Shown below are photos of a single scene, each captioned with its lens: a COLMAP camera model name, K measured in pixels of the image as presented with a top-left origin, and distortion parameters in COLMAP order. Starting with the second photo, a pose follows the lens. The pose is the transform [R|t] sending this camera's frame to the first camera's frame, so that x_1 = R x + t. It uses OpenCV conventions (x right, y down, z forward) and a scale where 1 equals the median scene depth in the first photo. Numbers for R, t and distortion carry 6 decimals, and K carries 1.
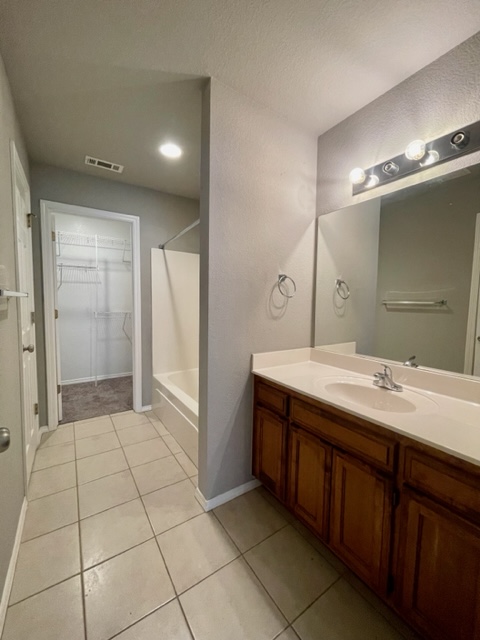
lens RADIAL K [[256.5, 0, 240.0], [0, 256.5, 320.0], [0, 0, 1]] dist [0.000837, 0.000101]
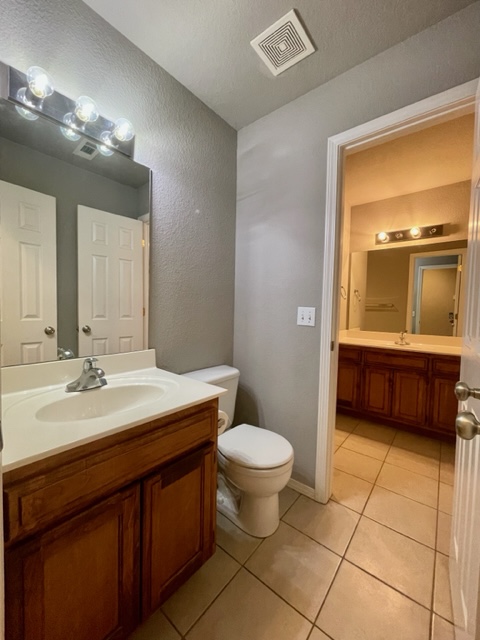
lens RADIAL K [[256.5, 0, 240.0], [0, 256.5, 320.0], [0, 0, 1]] dist [0.000837, 0.000101]
pose [[0.956331, -0.008445, 0.292163, -1.260252], [0.015556, 0.999636, -0.022025, 0.100578], [-0.291871, 0.025608, 0.956115, -0.569292]]
